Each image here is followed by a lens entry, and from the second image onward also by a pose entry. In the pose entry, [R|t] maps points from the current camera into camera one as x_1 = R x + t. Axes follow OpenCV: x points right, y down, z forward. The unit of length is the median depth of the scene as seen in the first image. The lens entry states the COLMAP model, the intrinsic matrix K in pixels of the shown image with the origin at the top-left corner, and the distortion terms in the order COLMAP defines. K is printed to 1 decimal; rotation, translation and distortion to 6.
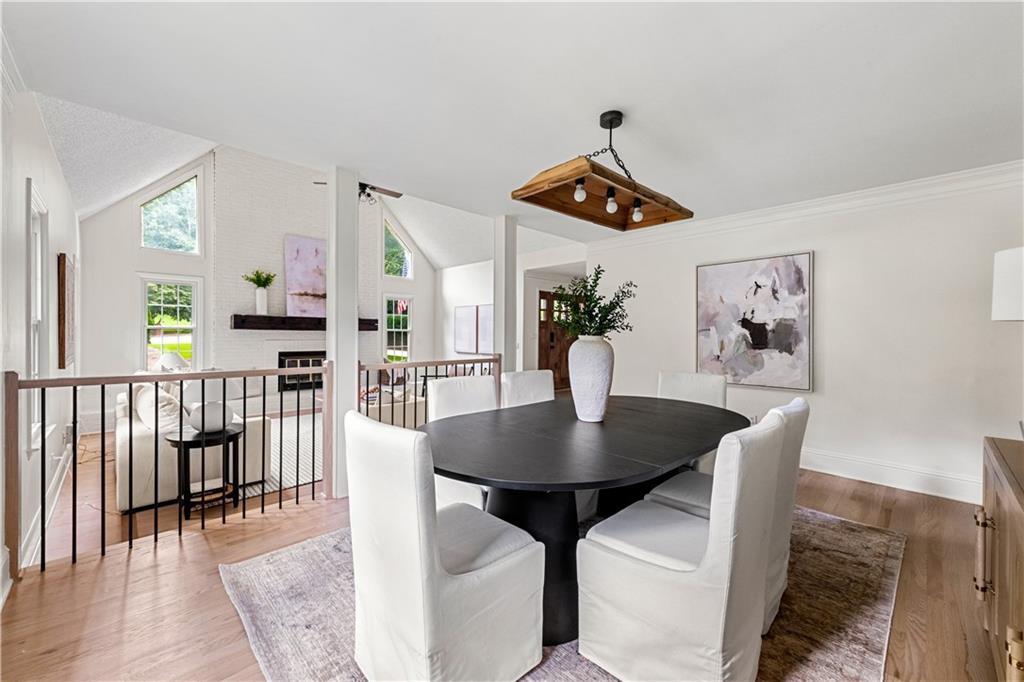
lens RADIAL K [[406.0, 0, 512.3], [0, 406.0, 341.4], [0, 0, 1]] dist [-0.002078, -0.002109]
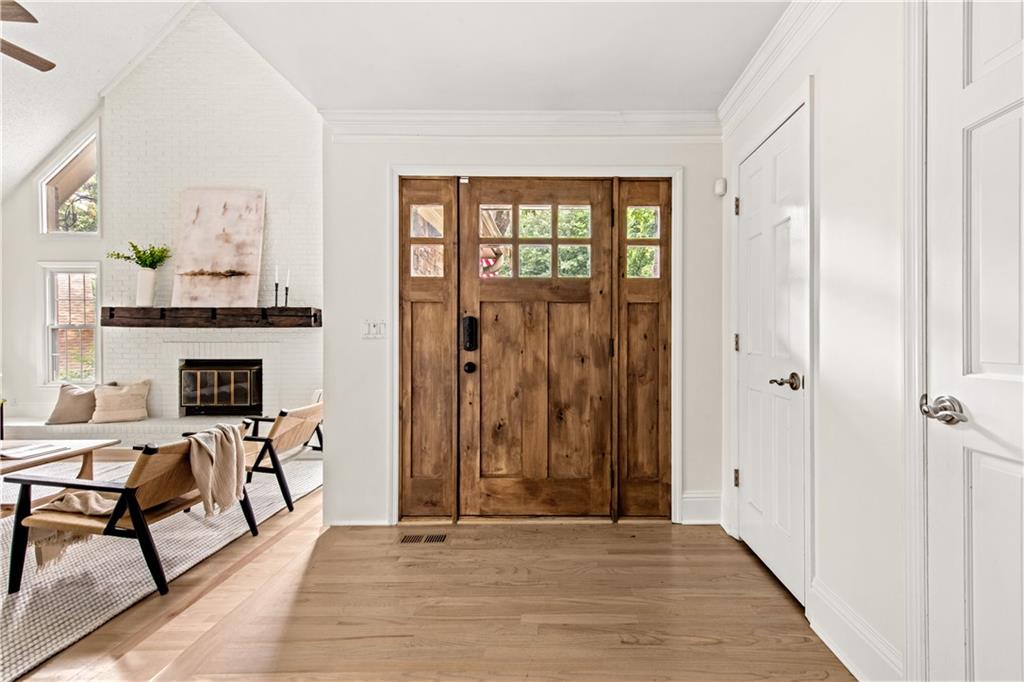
lens RADIAL K [[406.0, 0, 561.4], [0, 406.0, 339.6], [0, 0, 1]] dist [-0.002078, -0.002109]
pose [[0.737245, -0.004426, -0.675611, 0.373411], [-0.007887, 0.999854, -0.015156, -0.002310], [0.675580, 0.016503, 0.737102, 0.915829]]
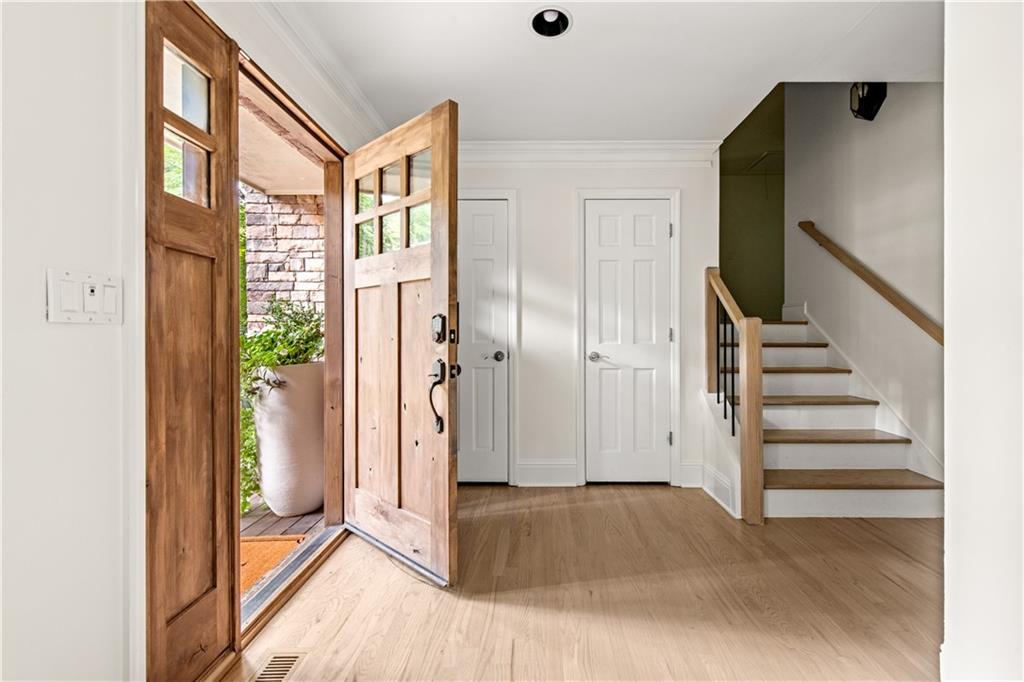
lens RADIAL K [[443.6, 0, 513.1], [0, 443.6, 337.5], [0, 0, 1]] dist [-0.003679, -0.000315]
pose [[0.705375, -0.011526, 0.708741, 0.050248], [0.016998, 0.999855, -0.000657, -0.000604], [-0.708630, 0.012510, 0.705469, 0.867952]]
